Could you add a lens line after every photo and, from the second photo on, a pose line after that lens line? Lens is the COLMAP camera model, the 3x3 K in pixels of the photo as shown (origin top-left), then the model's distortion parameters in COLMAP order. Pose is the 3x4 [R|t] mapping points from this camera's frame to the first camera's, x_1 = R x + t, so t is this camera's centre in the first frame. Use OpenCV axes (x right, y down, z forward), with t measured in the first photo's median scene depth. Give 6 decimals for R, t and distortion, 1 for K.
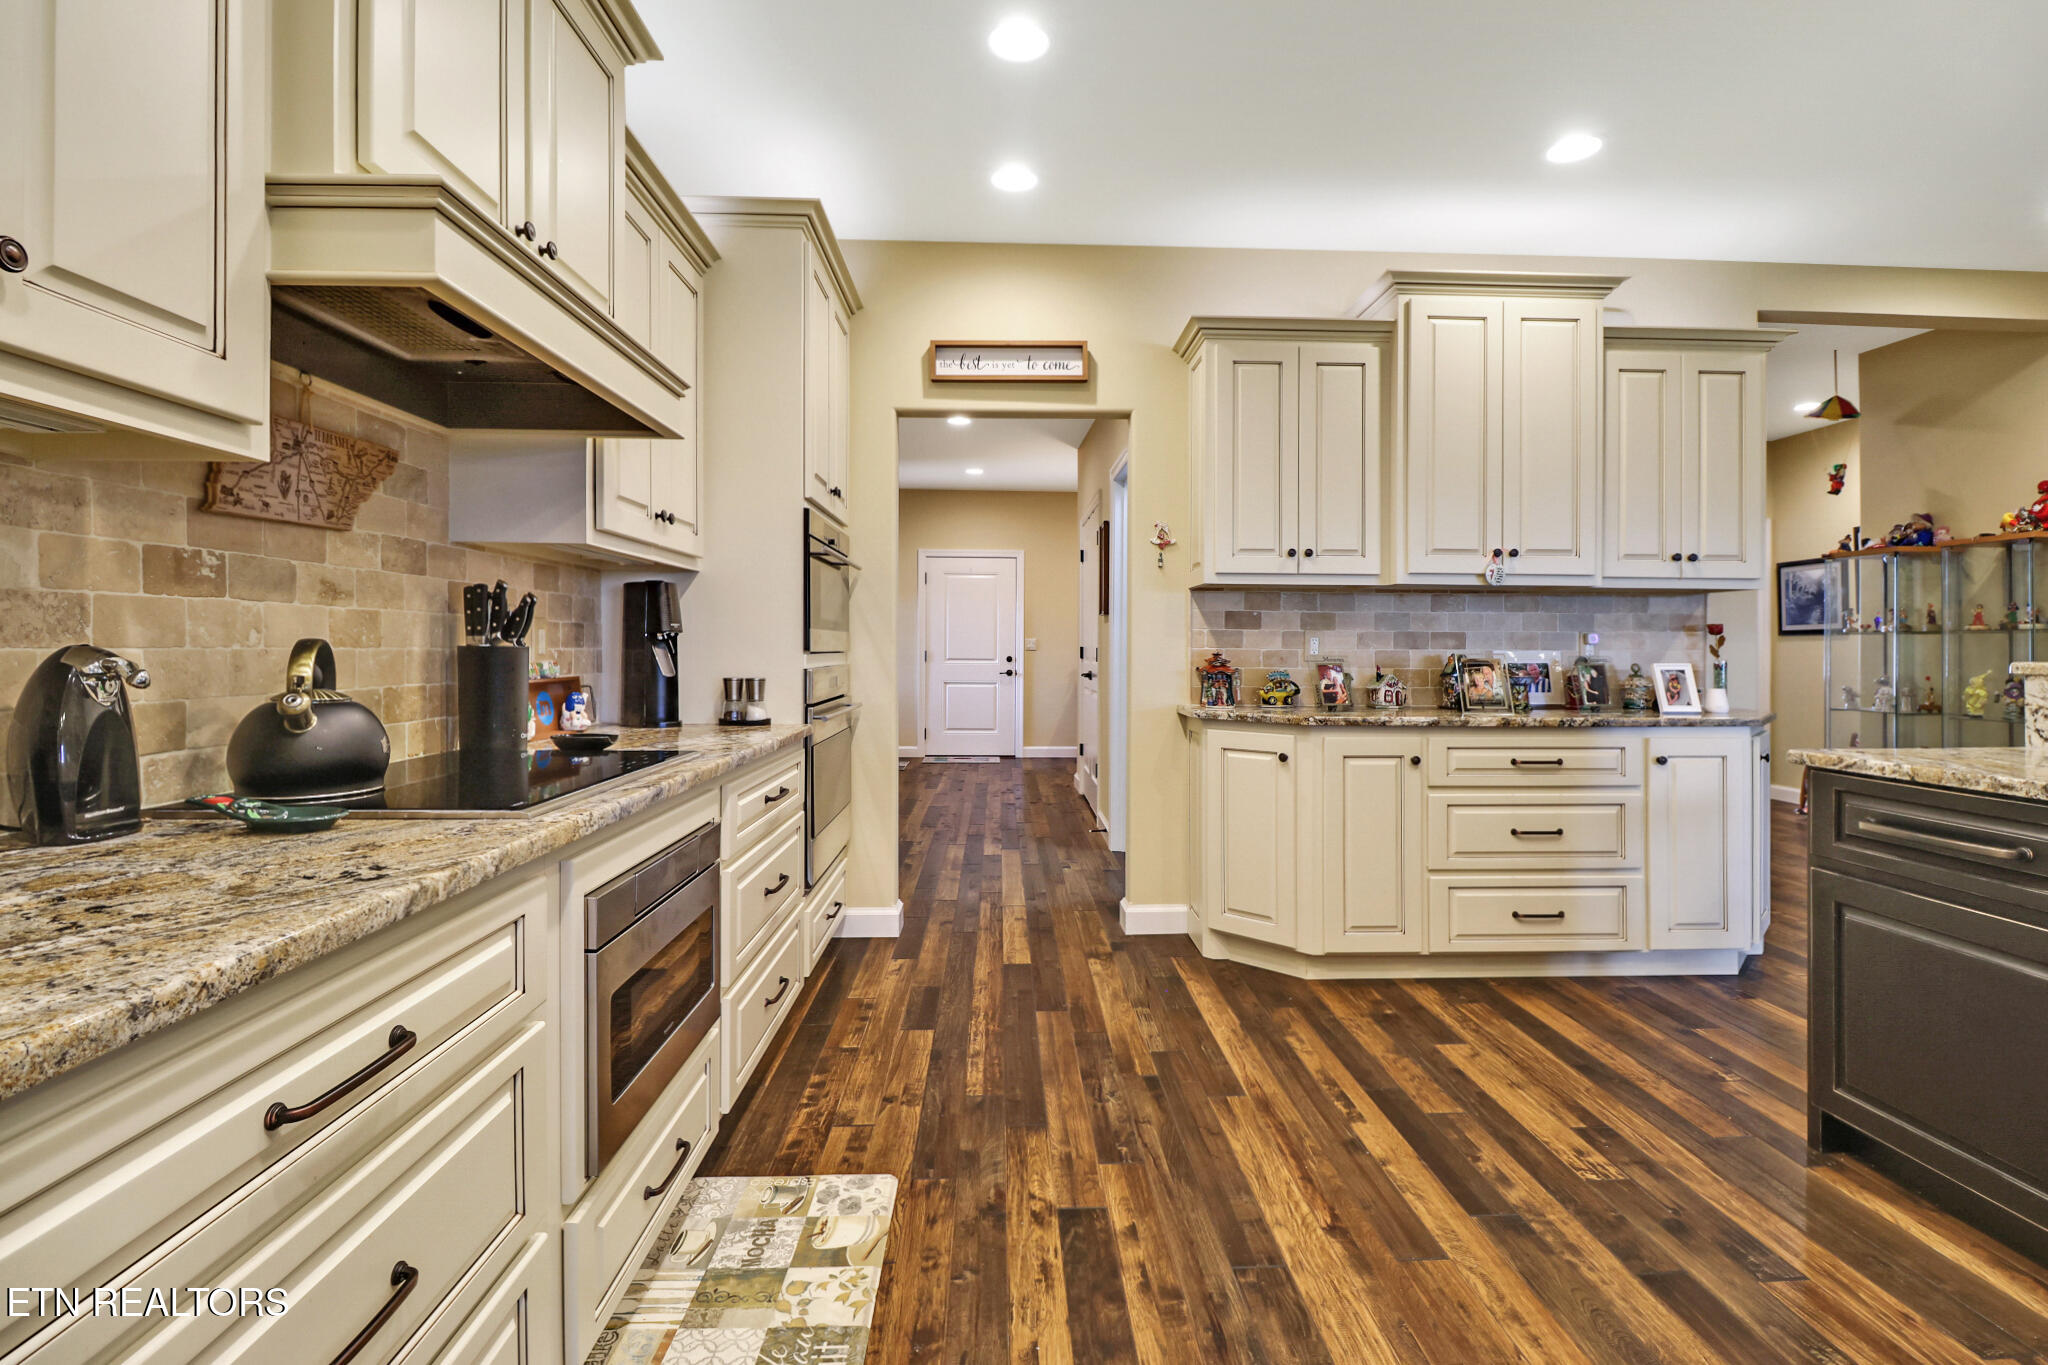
lens RADIAL K [[951.6, 0, 1032.6], [0, 951.6, 651.8], [0, 0, 1]] dist [-0.011169, -0.003476]
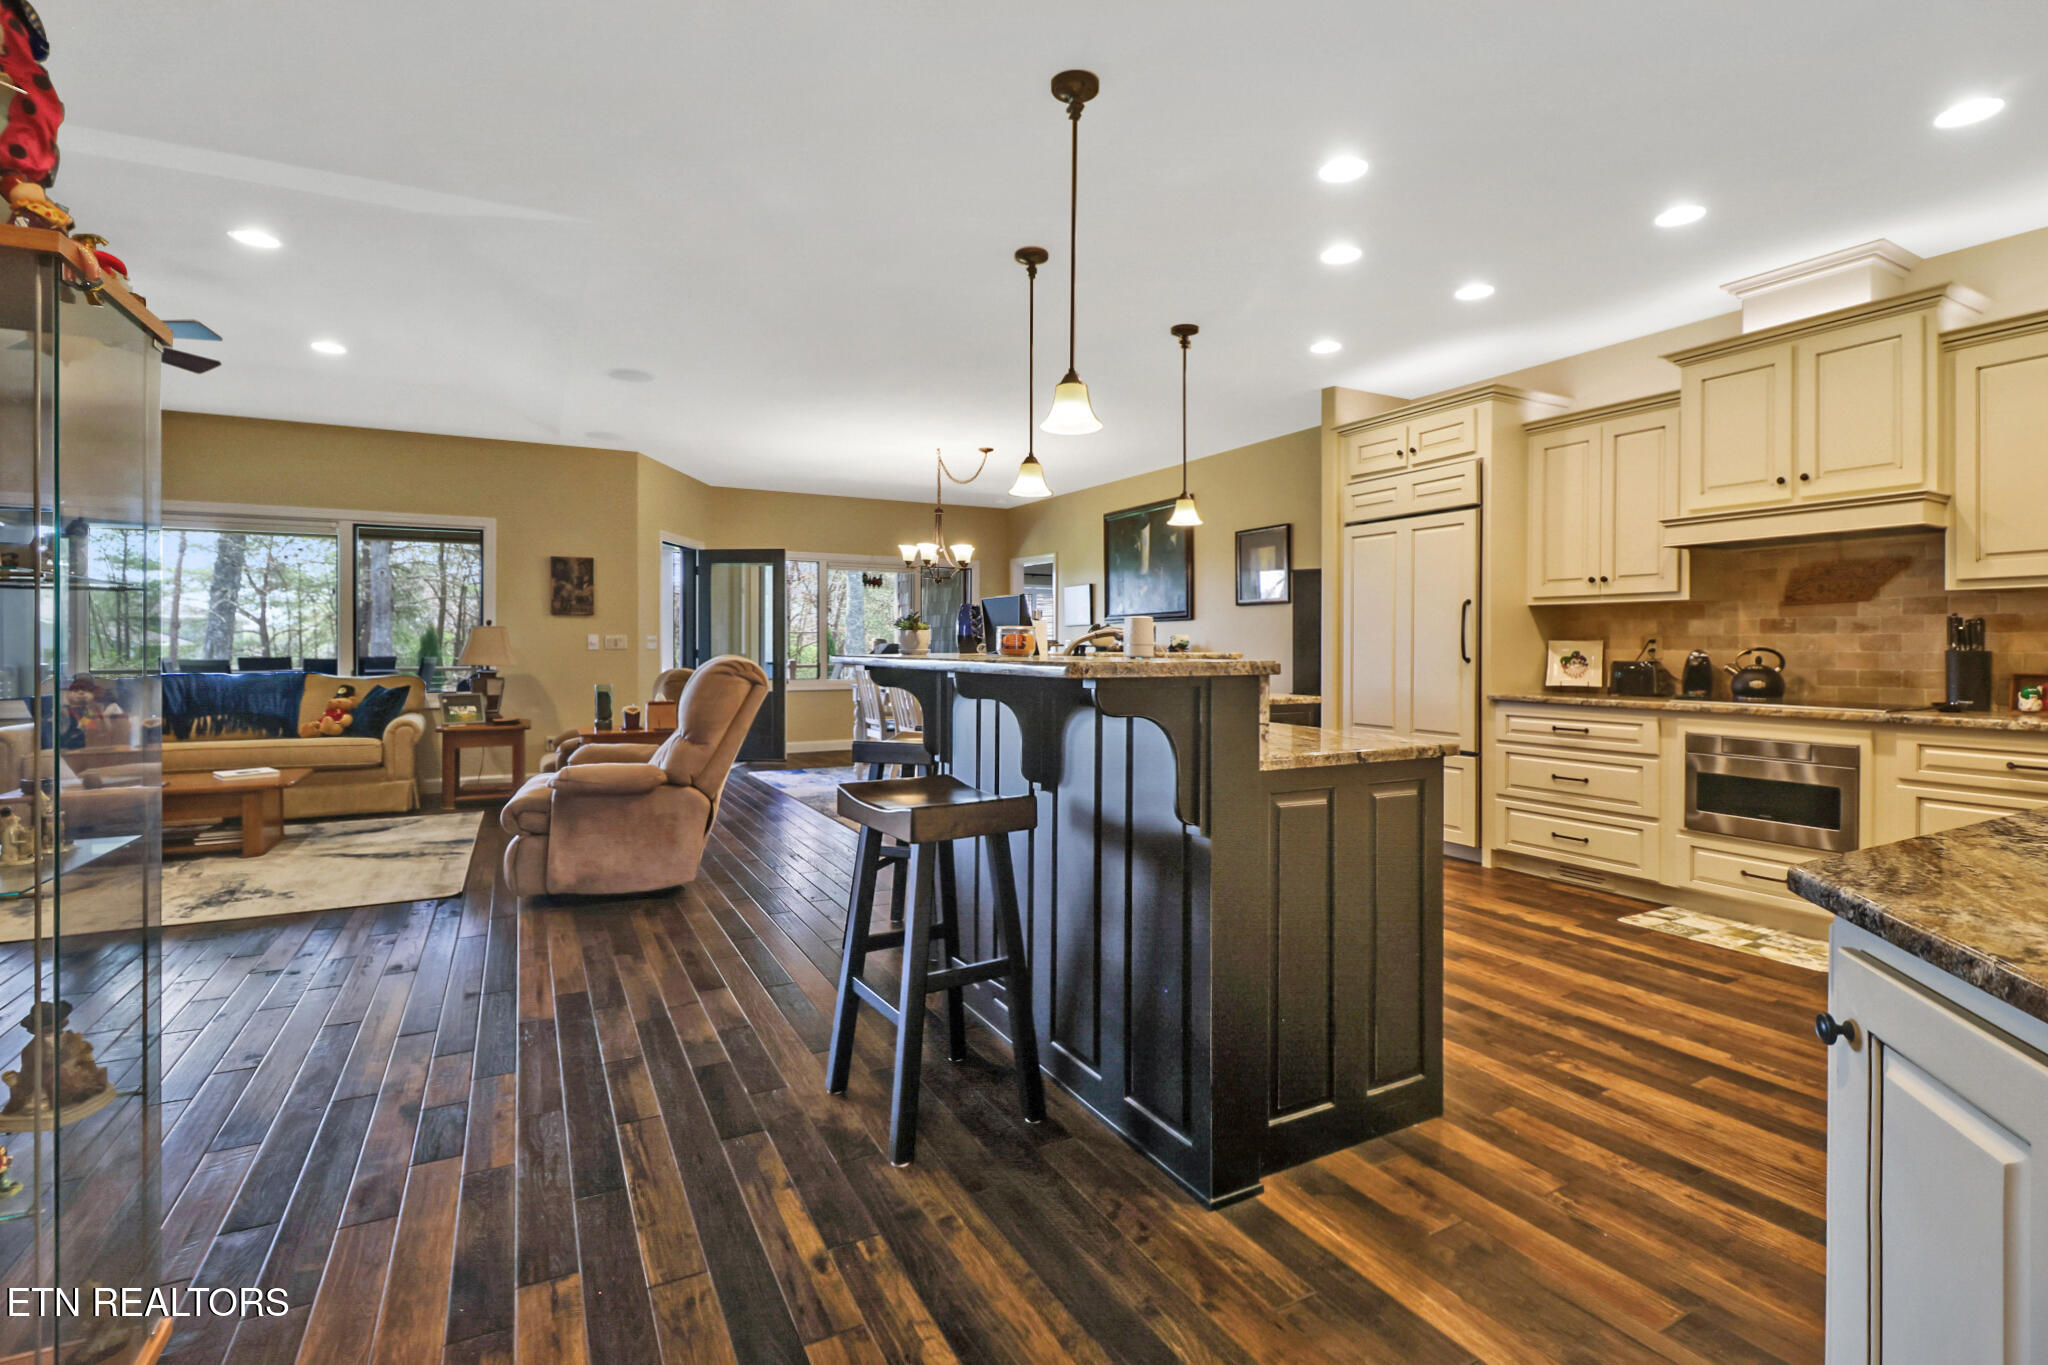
lens RADIAL K [[951.6, 0, 1034.9], [0, 951.6, 641.2], [0, 0, 1]] dist [-0.011169, -0.003476]
pose [[-0.895541, -0.009158, -0.444885, 1.706801], [-0.007750, 0.999958, -0.004984, -0.001048], [0.444912, -0.001016, -0.895574, 1.737938]]
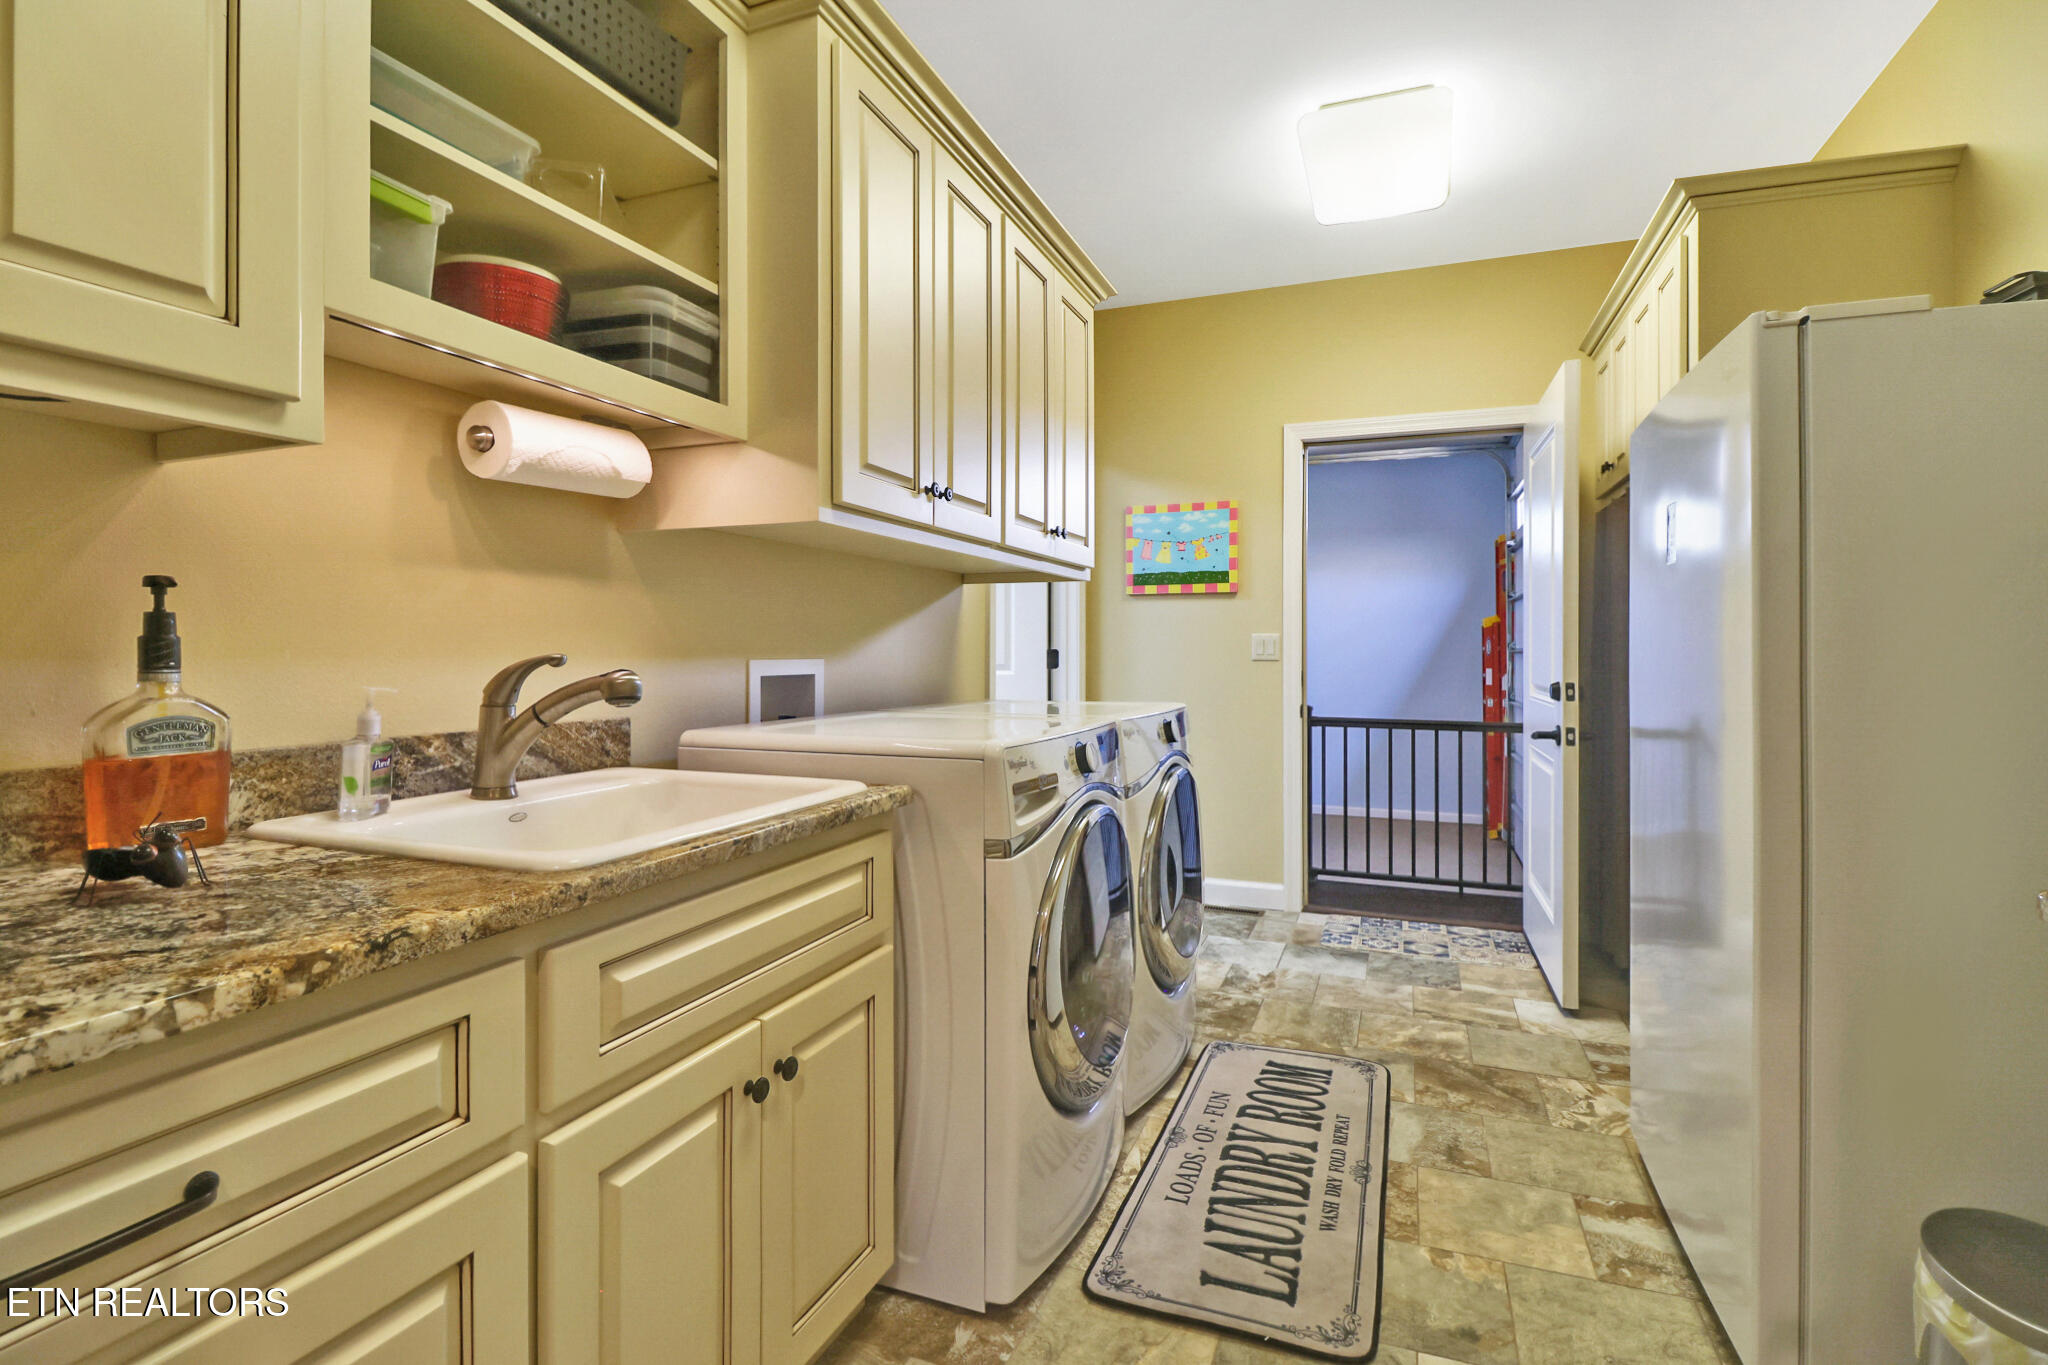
lens RADIAL K [[951.6, 0, 1024.1], [0, 951.6, 661.2], [0, 0, 1]] dist [-0.011169, -0.003476]
pose [[0.916763, -0.001770, -0.399428, 0.085374], [0.002665, 0.999995, 0.001686, 0.001634], [0.399423, -0.002610, 0.916763, 0.249875]]
